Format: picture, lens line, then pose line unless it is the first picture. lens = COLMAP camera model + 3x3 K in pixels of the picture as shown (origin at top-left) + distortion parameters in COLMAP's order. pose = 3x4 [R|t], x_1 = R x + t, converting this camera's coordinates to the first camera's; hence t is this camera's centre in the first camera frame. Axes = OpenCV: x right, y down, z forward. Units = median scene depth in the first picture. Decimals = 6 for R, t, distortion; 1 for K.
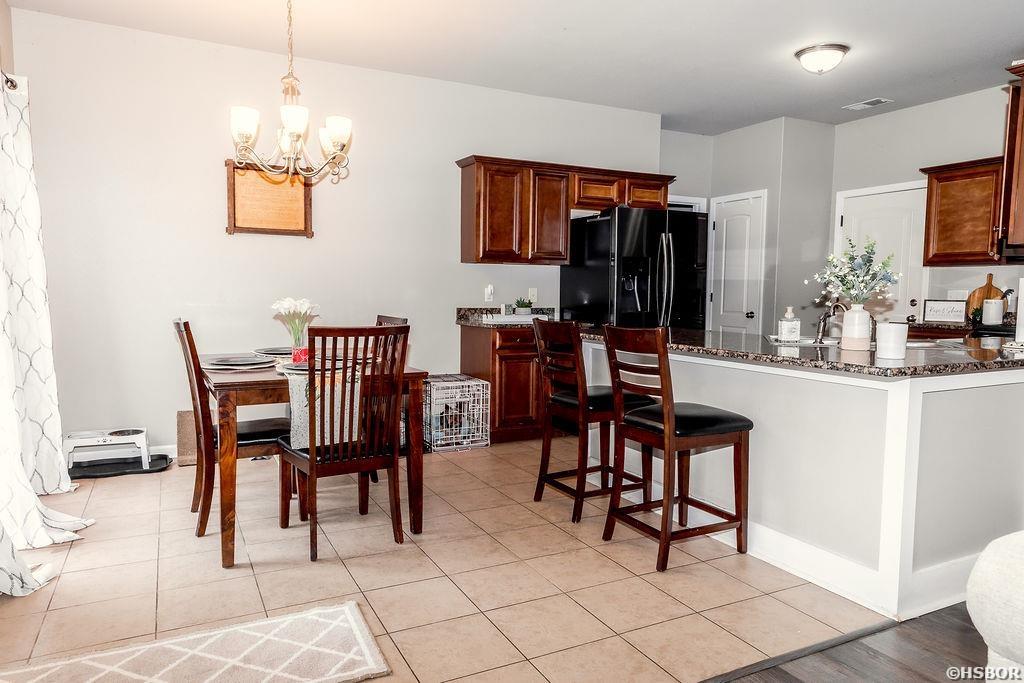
lens RADIAL K [[678.0, 0, 512.0], [0, 678.0, 341.5], [0, 0, 1]] dist [0.024218, -0.000874]
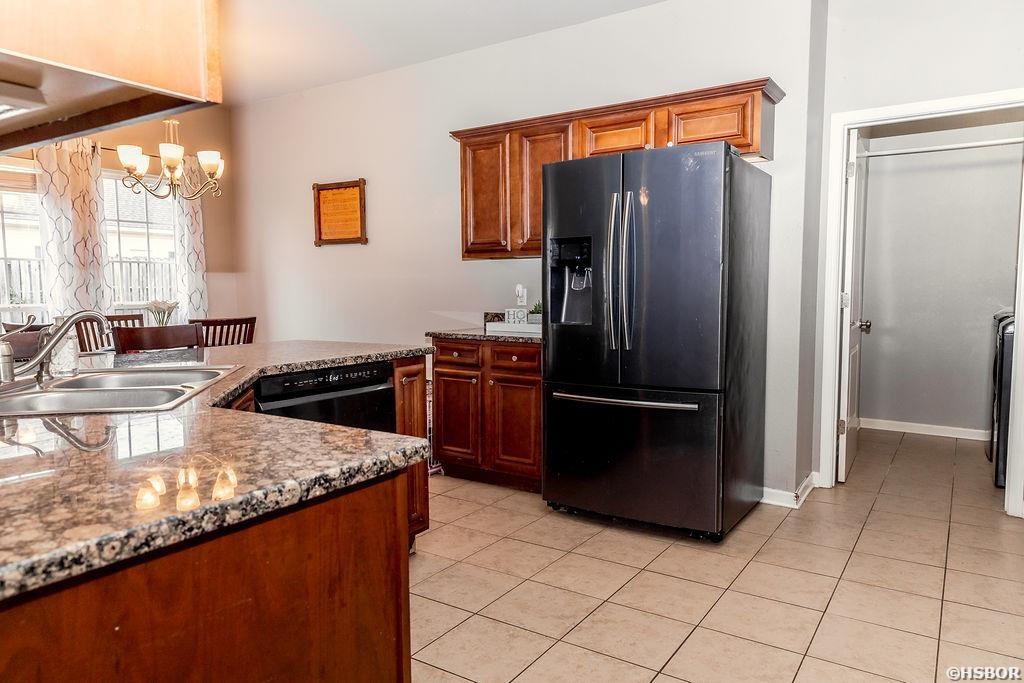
lens RADIAL K [[678.0, 0, 512.0], [0, 678.0, 341.5], [0, 0, 1]] dist [0.024218, -0.000874]
pose [[0.483428, 0.056976, -0.873528, 0.699132], [-0.059452, 0.997713, 0.032175, -0.042994], [0.873363, 0.036379, 0.485709, 0.628271]]
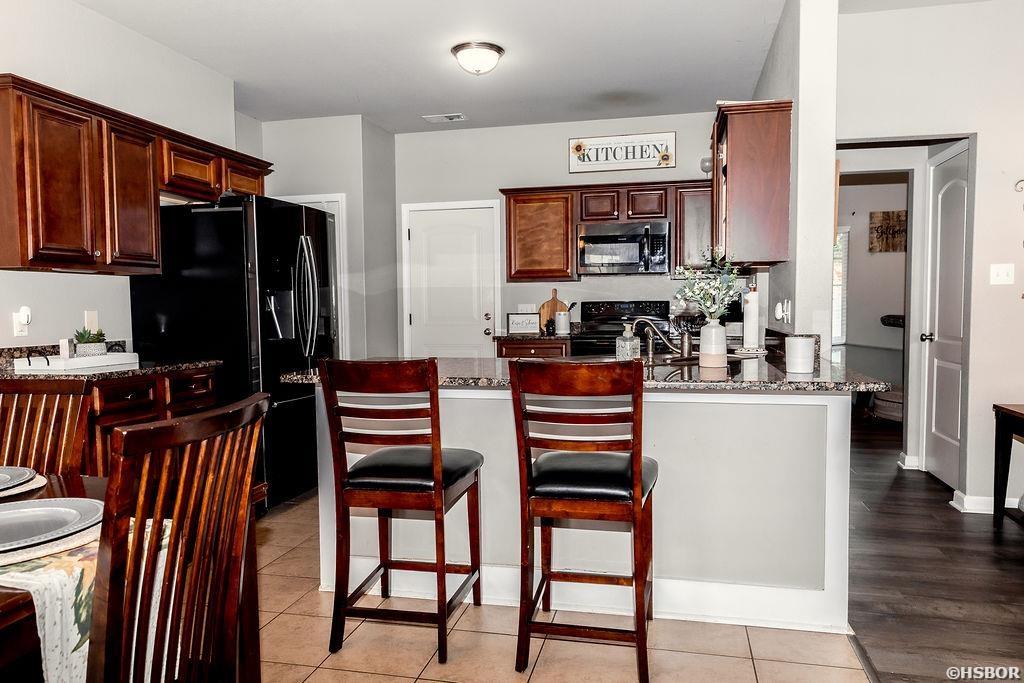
lens RADIAL K [[699.8, 0, 513.8], [0, 699.8, 350.3], [0, 0, 1]] dist [0.012972, -0.005226]
pose [[0.652511, -0.066729, 0.754835, -0.224597], [0.076847, 0.996807, 0.021690, -0.028760], [-0.753872, 0.043854, 0.655556, 0.303995]]
